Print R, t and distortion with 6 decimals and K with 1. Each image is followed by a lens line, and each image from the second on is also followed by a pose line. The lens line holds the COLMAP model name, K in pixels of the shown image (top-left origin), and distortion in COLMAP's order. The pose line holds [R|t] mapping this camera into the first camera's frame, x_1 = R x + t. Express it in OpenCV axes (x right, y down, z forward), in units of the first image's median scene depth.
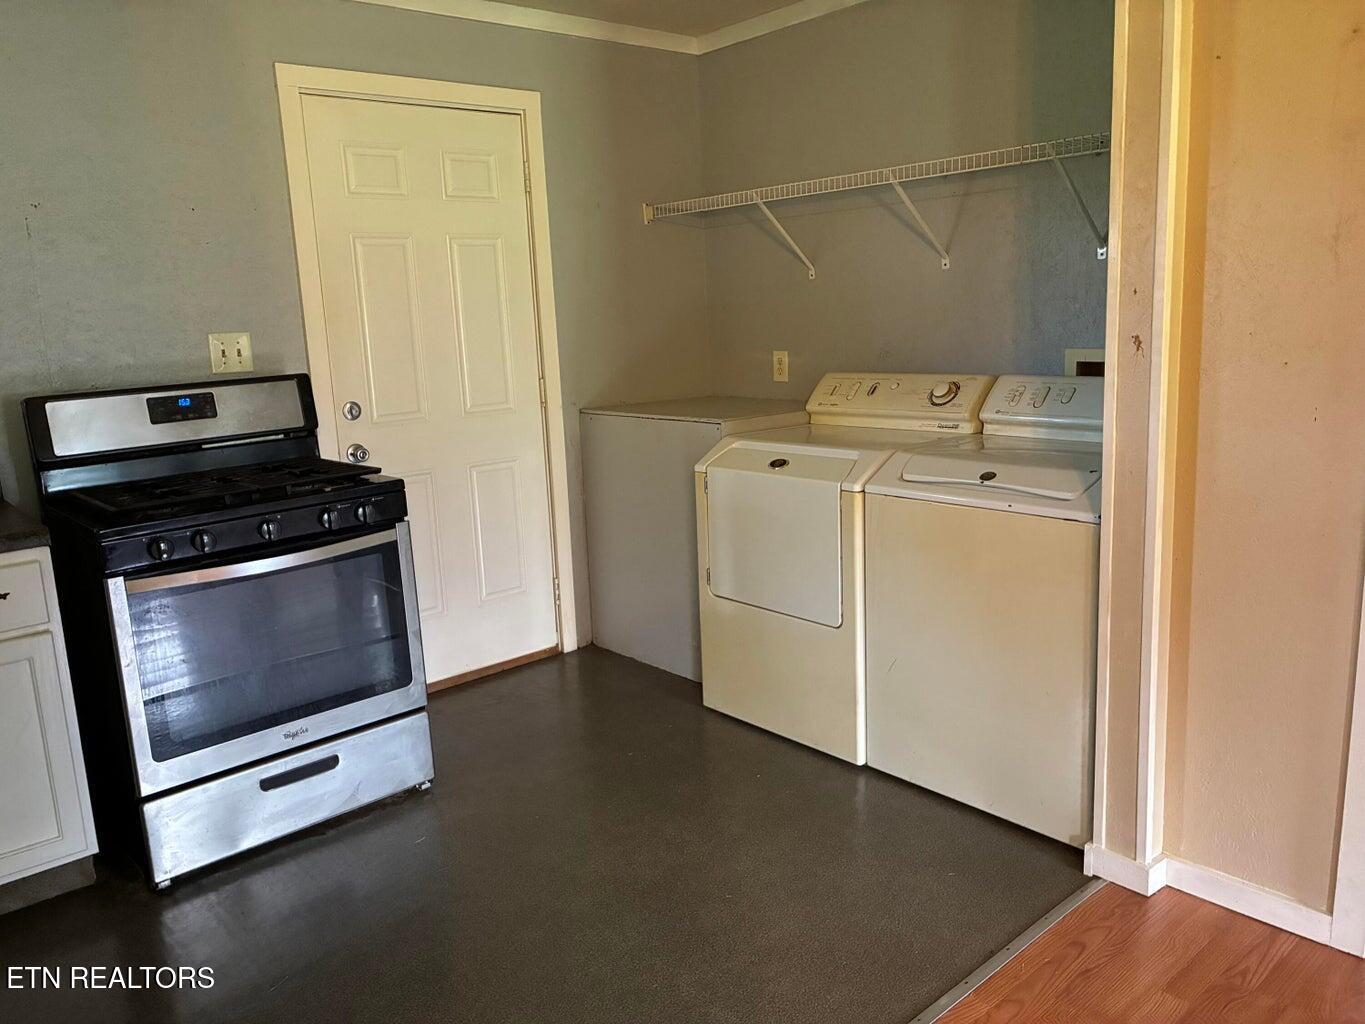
lens RADIAL K [[1045.5, 0, 679.8], [0, 1045.5, 501.7], [0, 0, 1]] dist [0.031854, -0.035842]
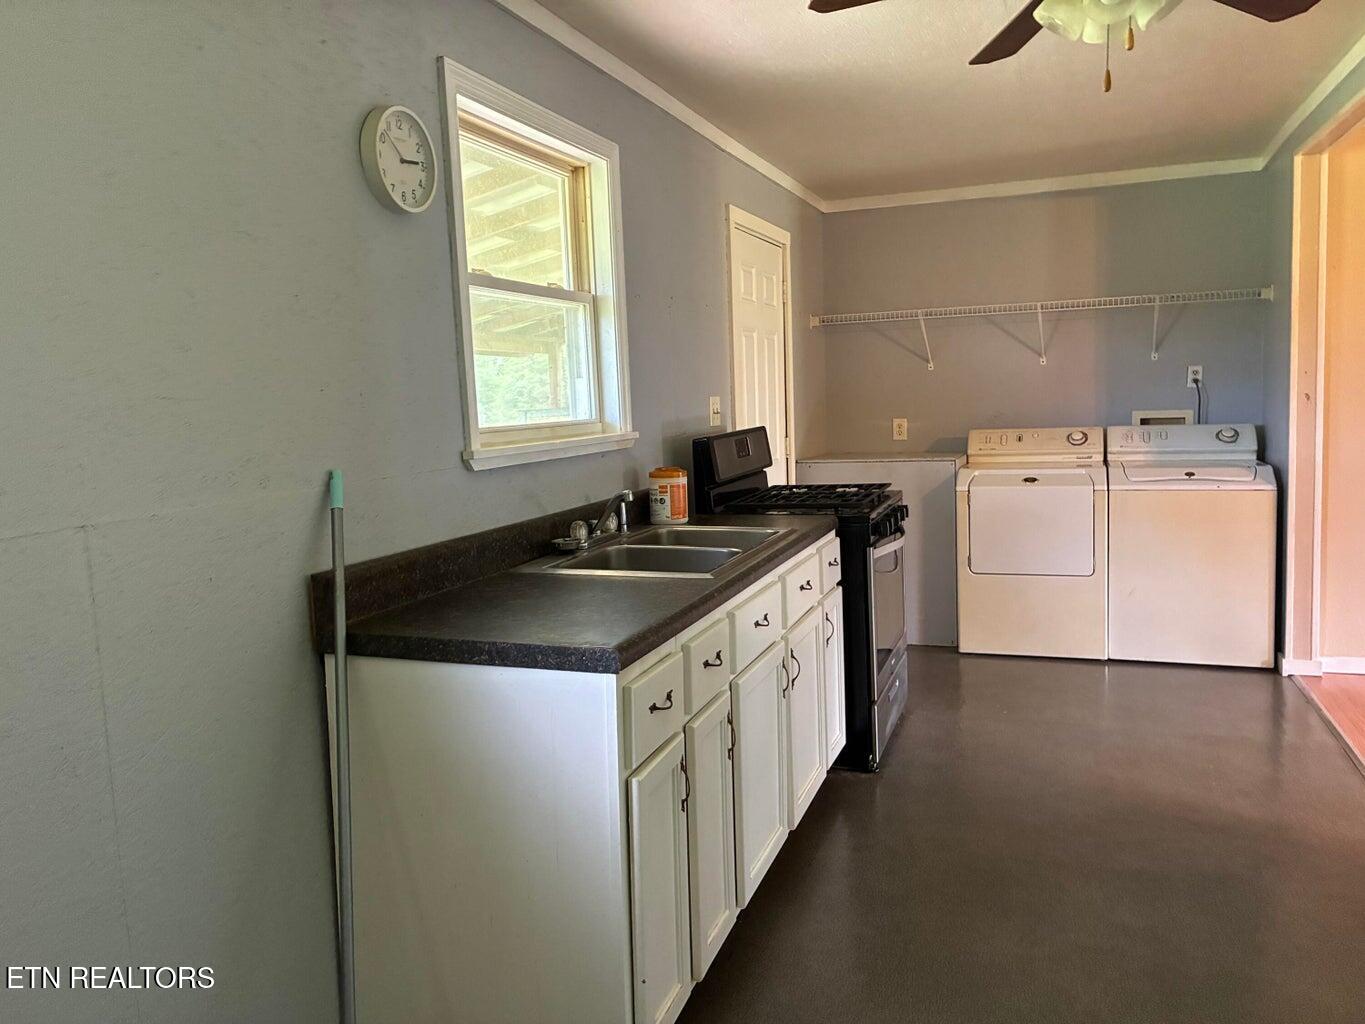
lens RADIAL K [[1045.5, 0, 690.6], [0, 1045.5, 501.1], [0, 0, 1]] dist [0.031854, -0.035842]
pose [[0.872763, -0.035953, 0.486819, -1.079424], [0.086672, 0.992851, -0.082061, 0.077142], [-0.480389, 0.113813, 0.869640, -0.126391]]
